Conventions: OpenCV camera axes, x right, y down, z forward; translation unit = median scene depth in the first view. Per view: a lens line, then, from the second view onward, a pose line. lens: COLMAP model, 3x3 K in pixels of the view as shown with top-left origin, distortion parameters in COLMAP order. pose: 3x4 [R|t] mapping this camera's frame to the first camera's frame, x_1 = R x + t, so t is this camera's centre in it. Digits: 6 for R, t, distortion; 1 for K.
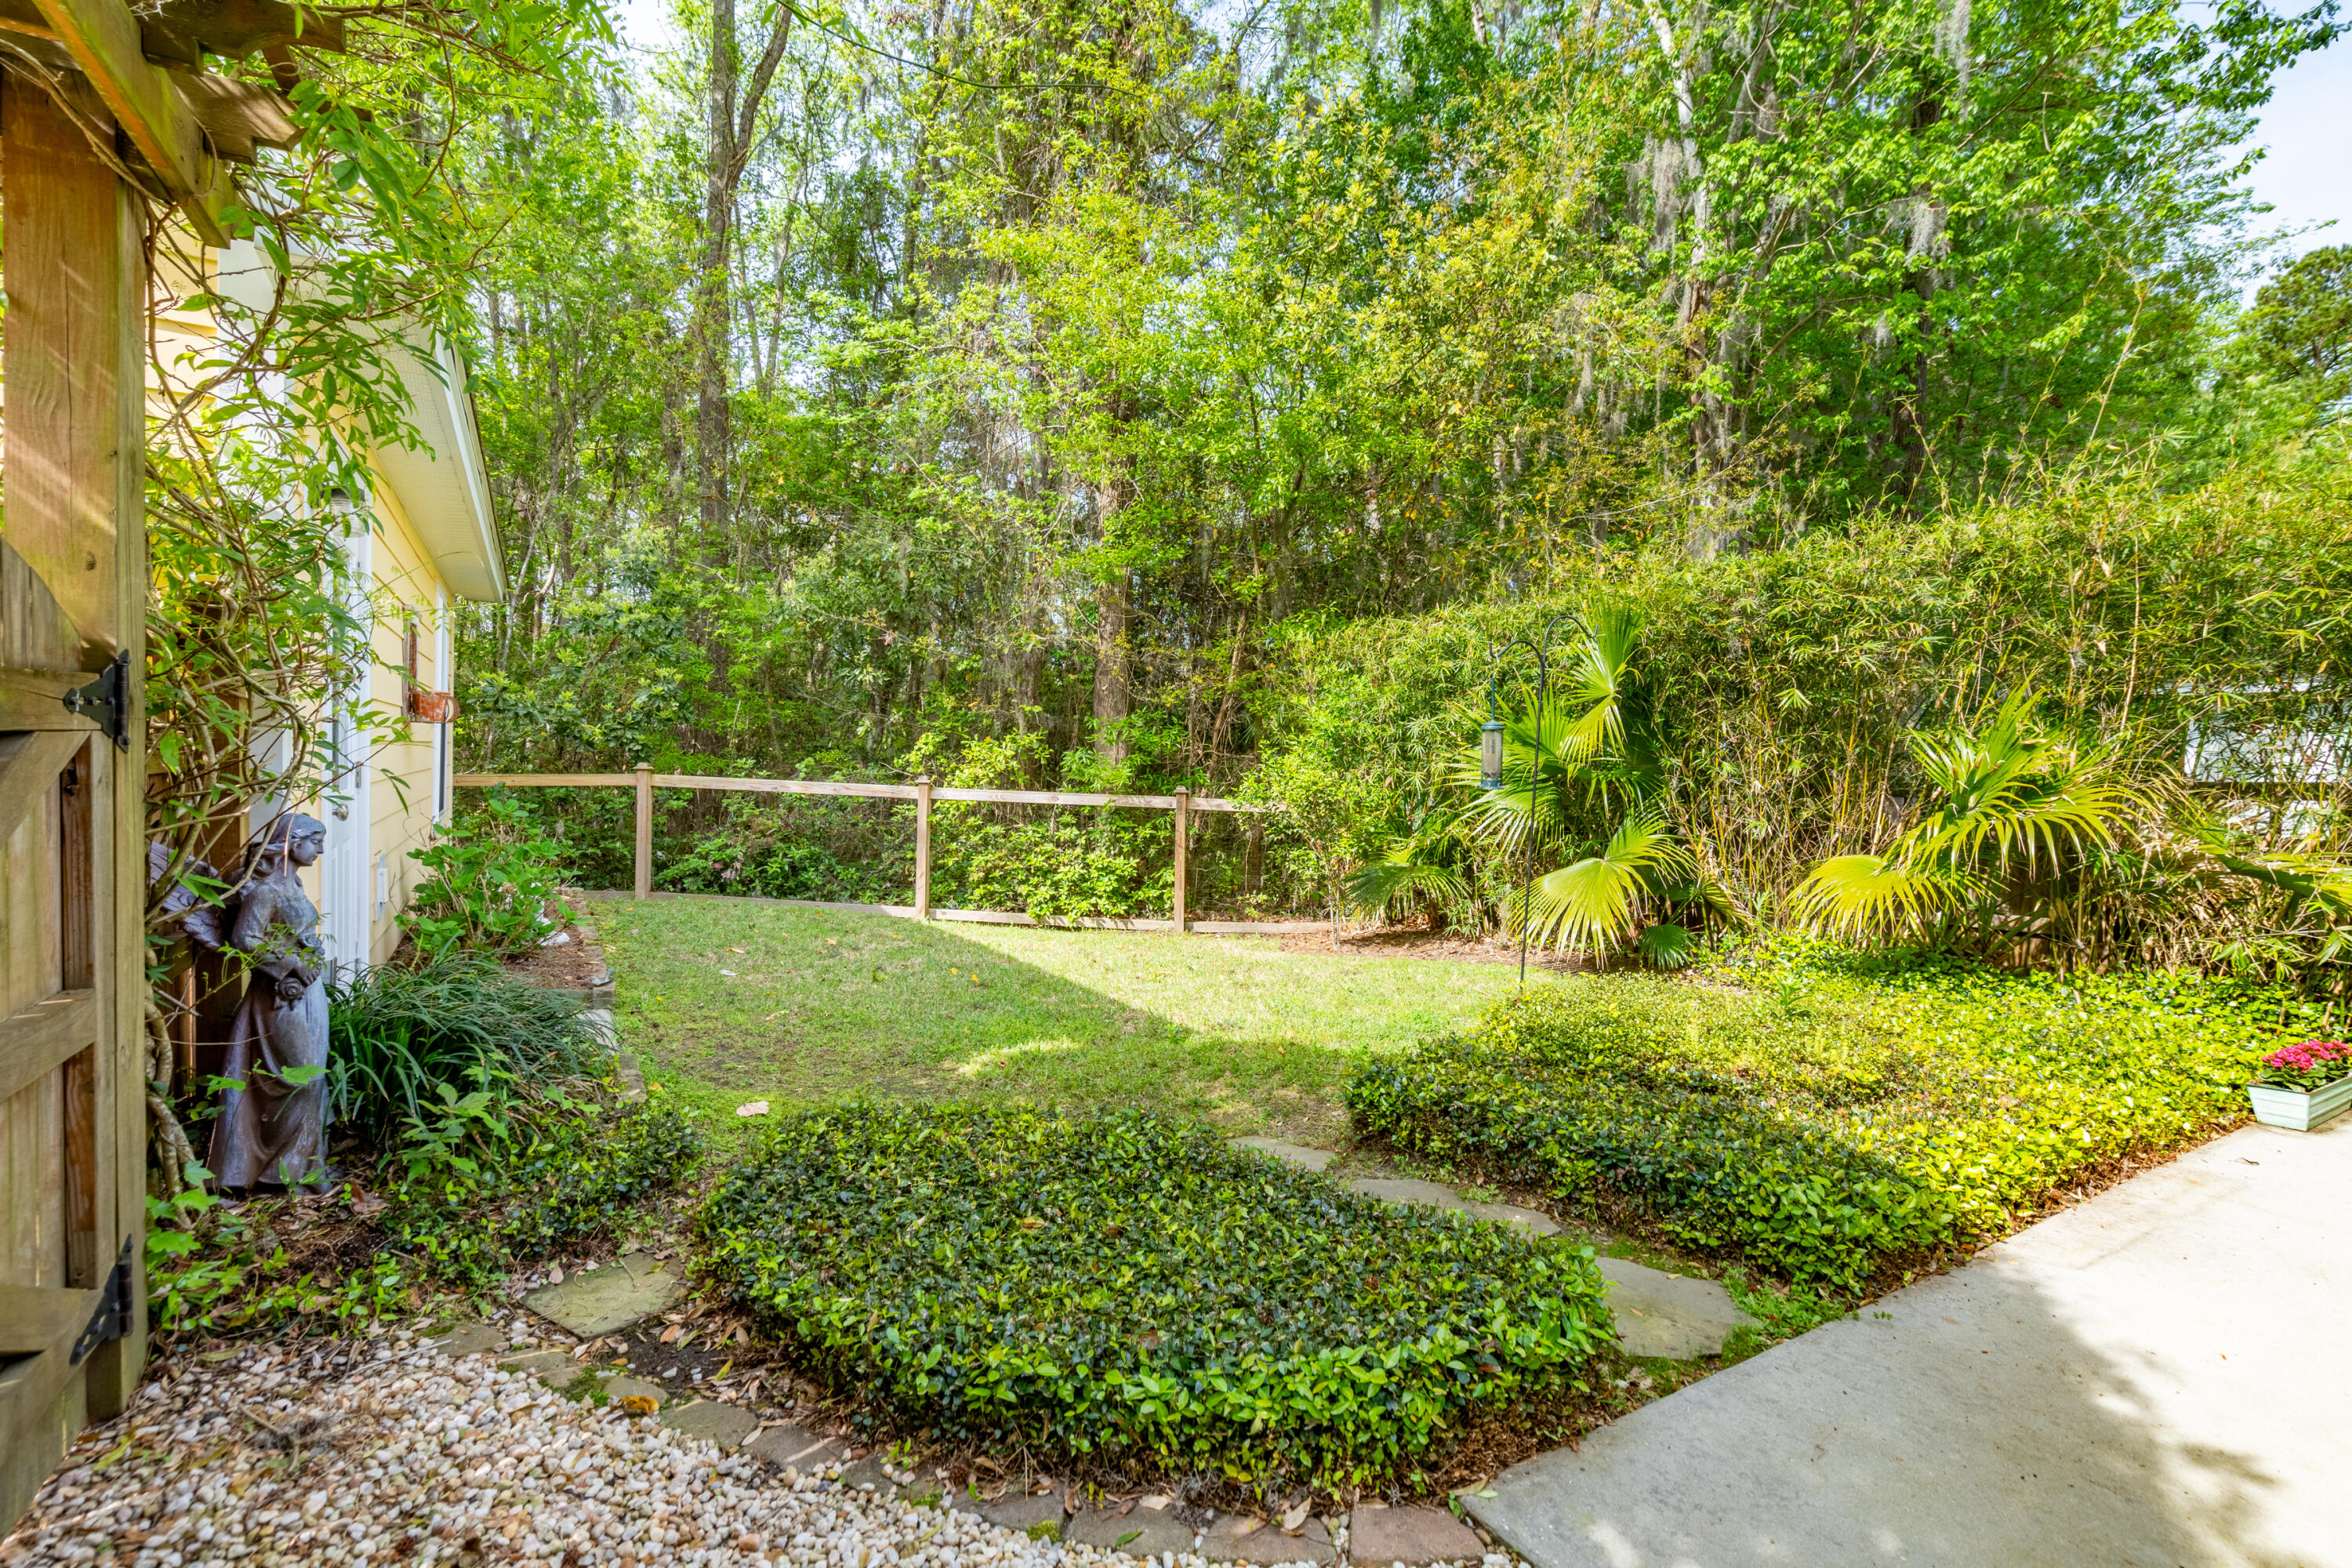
lens RADIAL K [[1075.1, 0, 1173.5], [0, 1075.1, 776.6], [0, 0, 1]] dist [-0.001671, 0.000622]
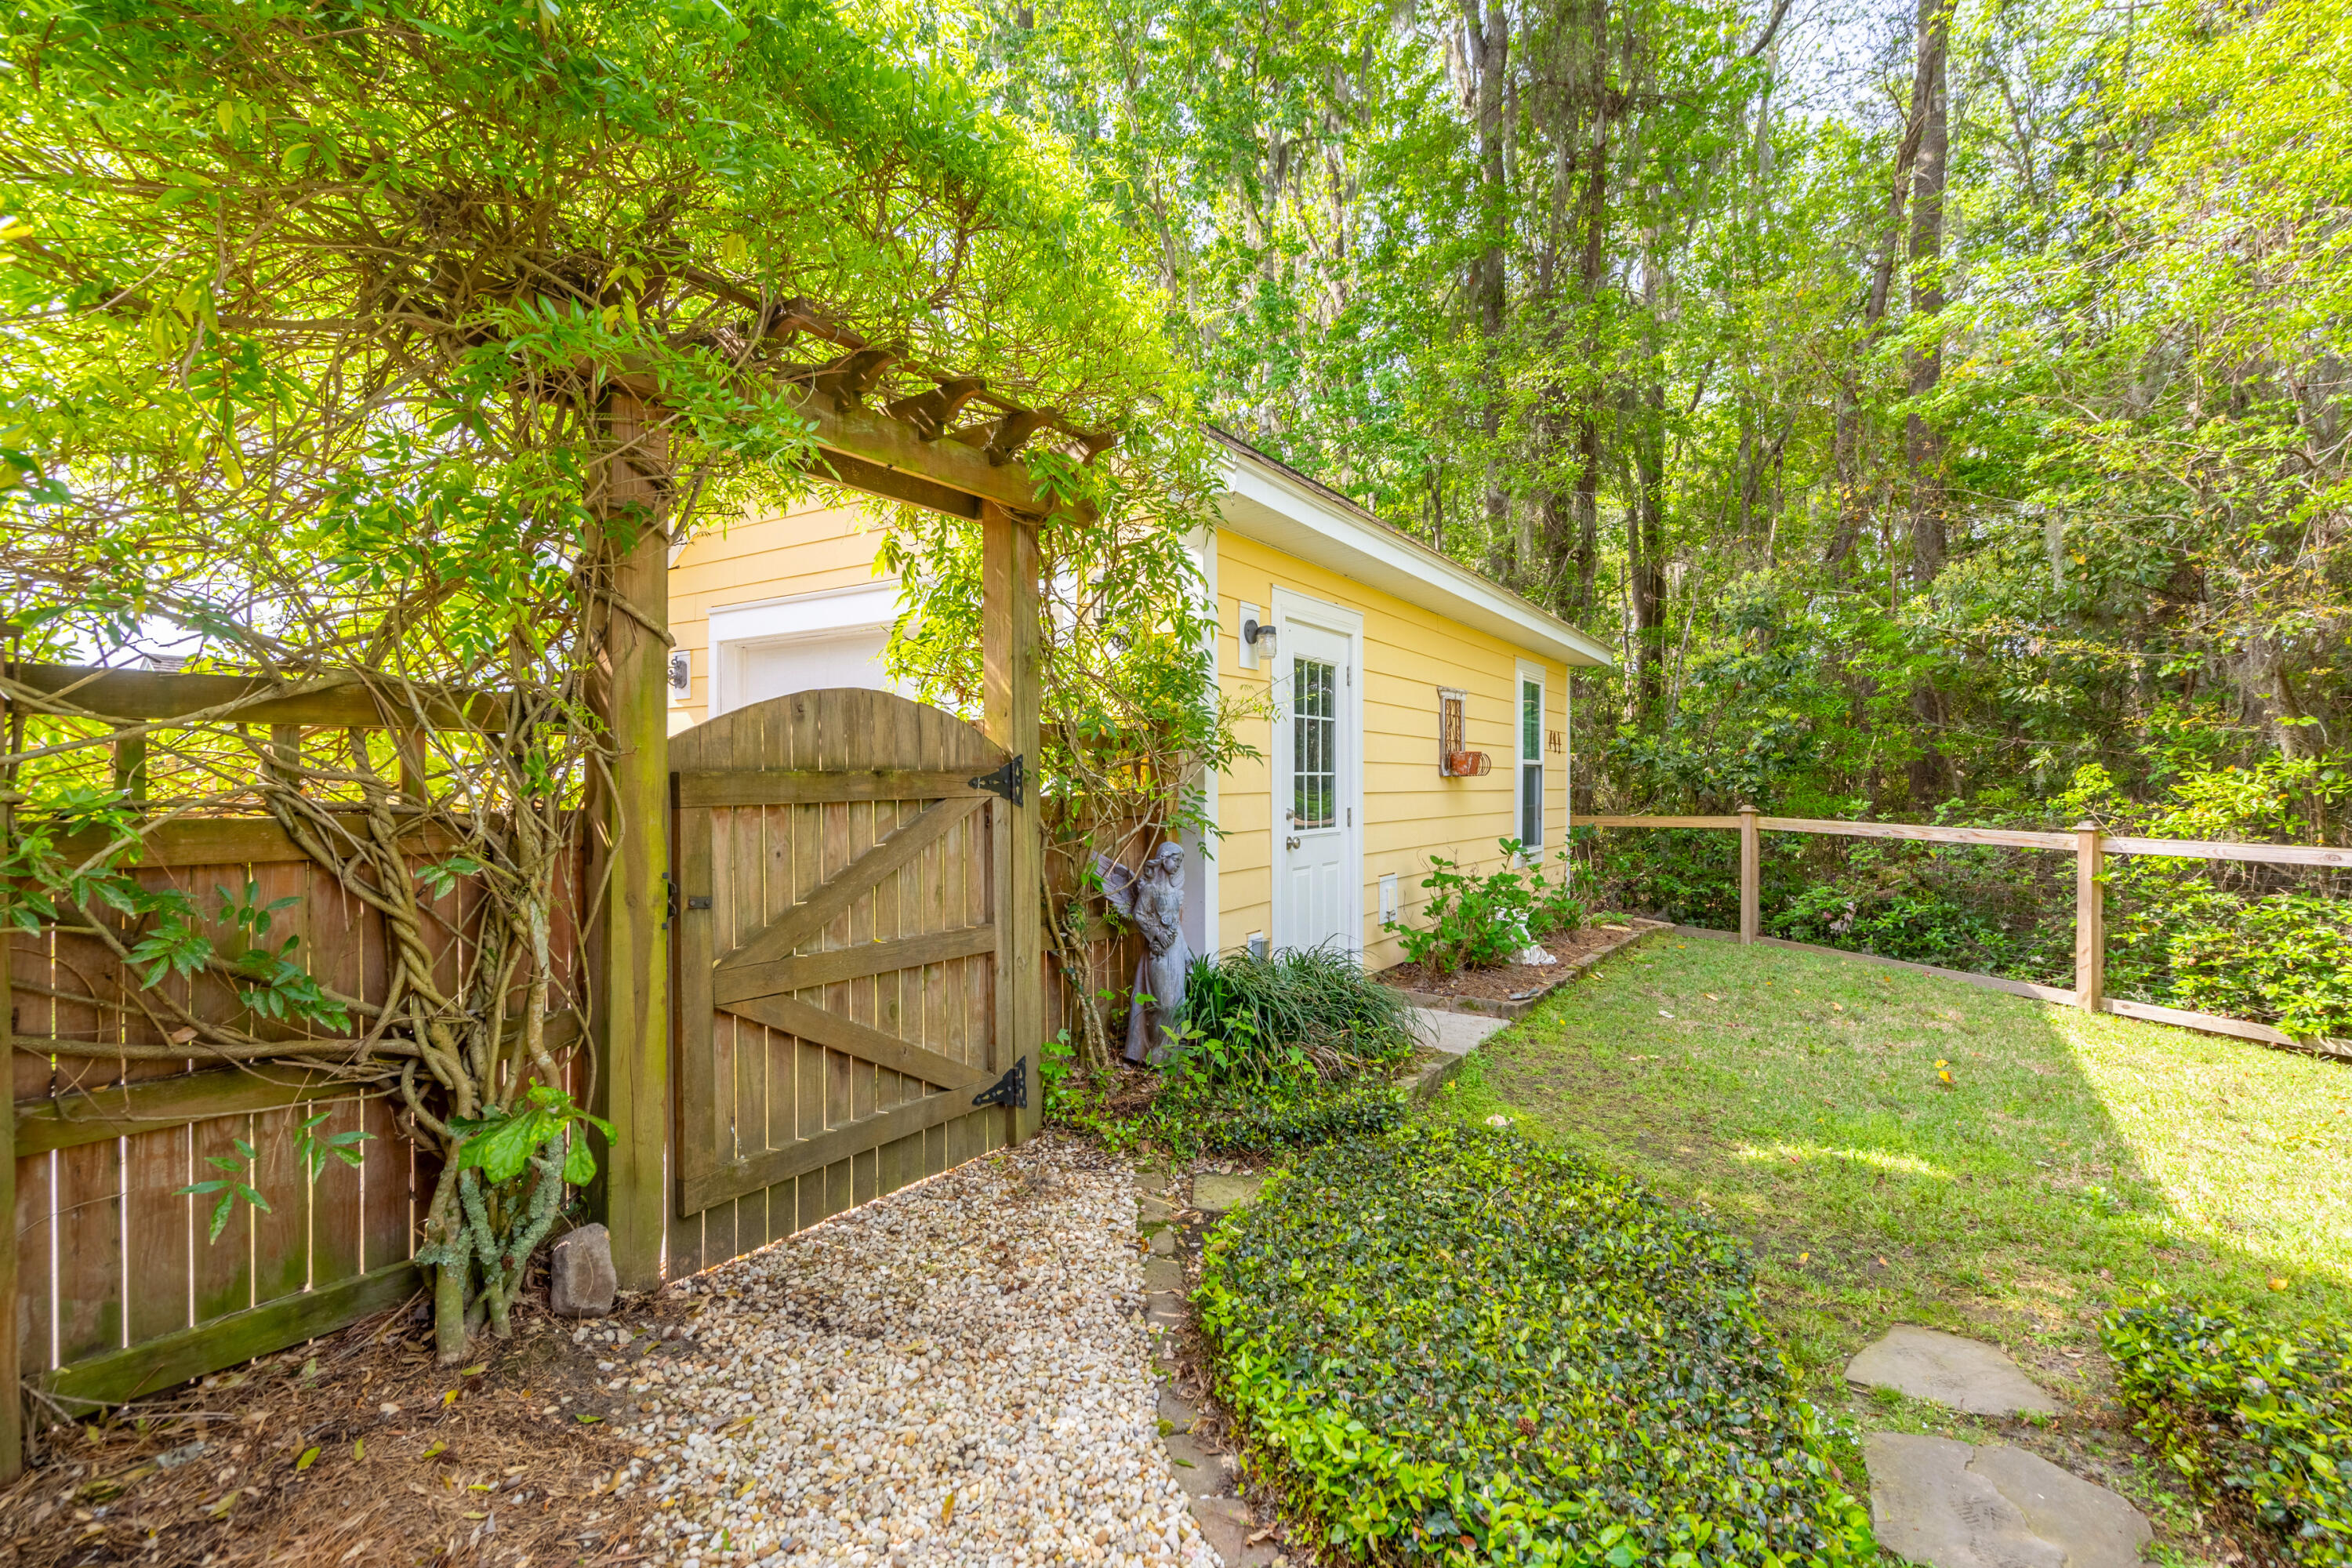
lens RADIAL K [[1075.1, 0, 1160.9], [0, 1075.1, 791.6], [0, 0, 1]] dist [-0.001671, 0.000622]
pose [[0.420579, -0.016764, -0.907101, 0.180841], [-0.005425, 0.999765, -0.020991, -0.001970], [0.907240, 0.013750, 0.420389, 0.081435]]
